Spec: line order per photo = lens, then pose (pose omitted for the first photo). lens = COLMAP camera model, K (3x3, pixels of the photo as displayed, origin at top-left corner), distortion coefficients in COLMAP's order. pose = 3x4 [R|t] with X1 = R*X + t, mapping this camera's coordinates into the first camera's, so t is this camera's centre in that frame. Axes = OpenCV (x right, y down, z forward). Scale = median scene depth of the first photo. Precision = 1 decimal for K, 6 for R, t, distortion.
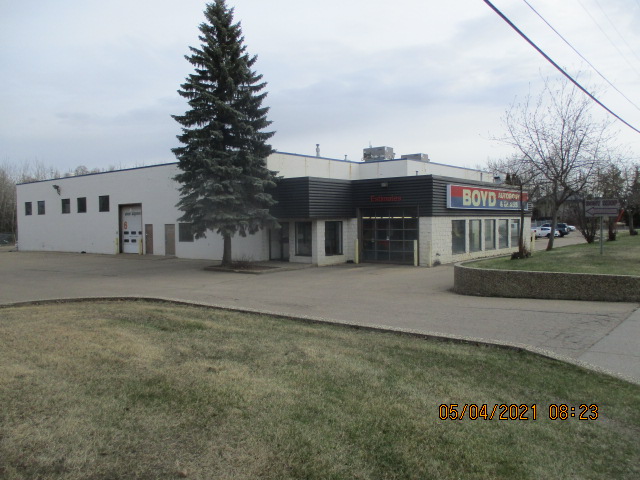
lens RADIAL K [[537.4, 0, 323.1], [0, 537.4, 240.2], [0, 0, 1]] dist [0.006823, 0.006152]
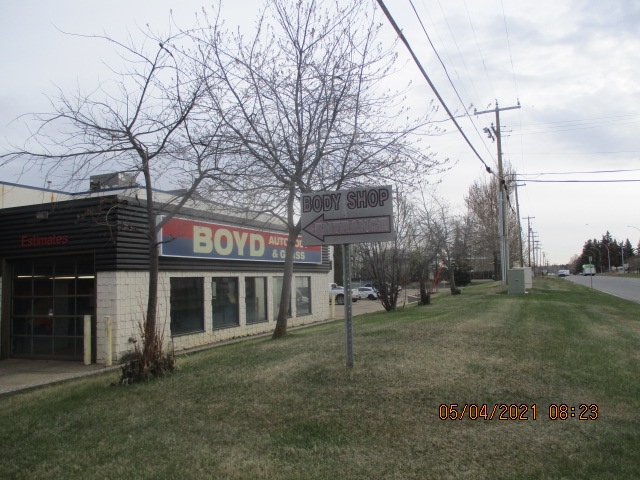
lens RADIAL K [[537.4, 0, 318.4], [0, 537.4, 240.8], [0, 0, 1]] dist [0.006823, 0.006152]
pose [[0.964295, 0.001958, 0.264824, 0.230063], [0.028913, 0.993217, -0.112624, -0.006597], [-0.263249, 0.116260, 0.957697, 0.383322]]
